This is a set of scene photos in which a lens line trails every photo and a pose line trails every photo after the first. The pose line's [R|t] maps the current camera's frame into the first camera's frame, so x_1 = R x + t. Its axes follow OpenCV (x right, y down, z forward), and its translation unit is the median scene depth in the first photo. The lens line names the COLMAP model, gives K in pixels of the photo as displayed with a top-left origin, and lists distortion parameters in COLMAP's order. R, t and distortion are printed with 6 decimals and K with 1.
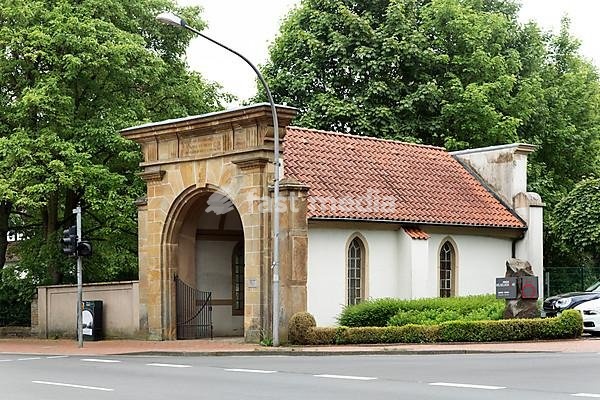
lens RADIAL K [[1294.5, 0, 318.6], [0, 1294.5, 166.8], [0, 0, 1]] dist [0.076850, 0.000000]
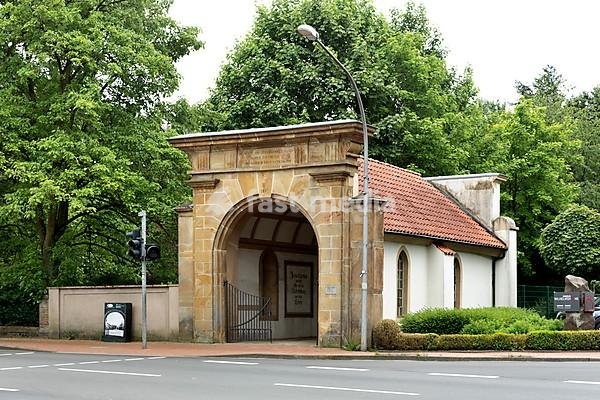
lens RADIAL K [[1114.9, 0, 276.8], [0, 1114.9, 190.3], [0, 0, 1]] dist [0.042003, 0.000000]
pose [[0.971136, 0.050996, 0.233011, -0.278743], [-0.049452, 0.998699, -0.012469, 0.020193], [-0.233344, 0.000586, 0.972394, 0.118730]]
